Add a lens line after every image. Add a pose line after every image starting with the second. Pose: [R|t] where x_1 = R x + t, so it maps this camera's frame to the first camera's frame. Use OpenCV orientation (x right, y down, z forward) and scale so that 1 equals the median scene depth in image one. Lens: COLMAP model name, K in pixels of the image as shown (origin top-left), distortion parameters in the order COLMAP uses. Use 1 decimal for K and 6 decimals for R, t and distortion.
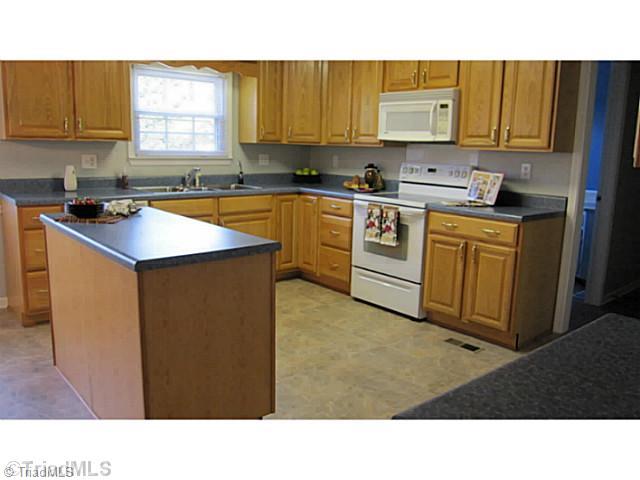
lens RADIAL K [[529.7, 0, 320.0], [0, 529.7, 240.0], [0, 0, 1]] dist [-0.050680, 0.001274]
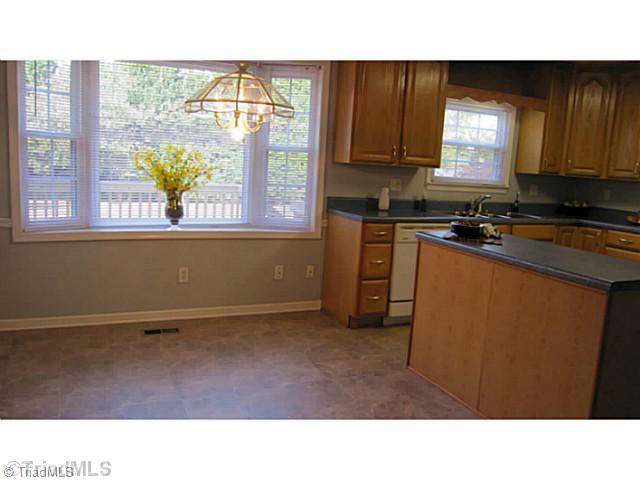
lens RADIAL K [[529.7, 0, 320.0], [0, 529.7, 240.0], [0, 0, 1]] dist [-0.050680, 0.001274]
pose [[0.963191, 0.069384, -0.259709, -0.262053], [-0.080709, 0.996185, -0.033186, 0.014861], [0.256416, 0.052925, 0.965117, -0.102763]]
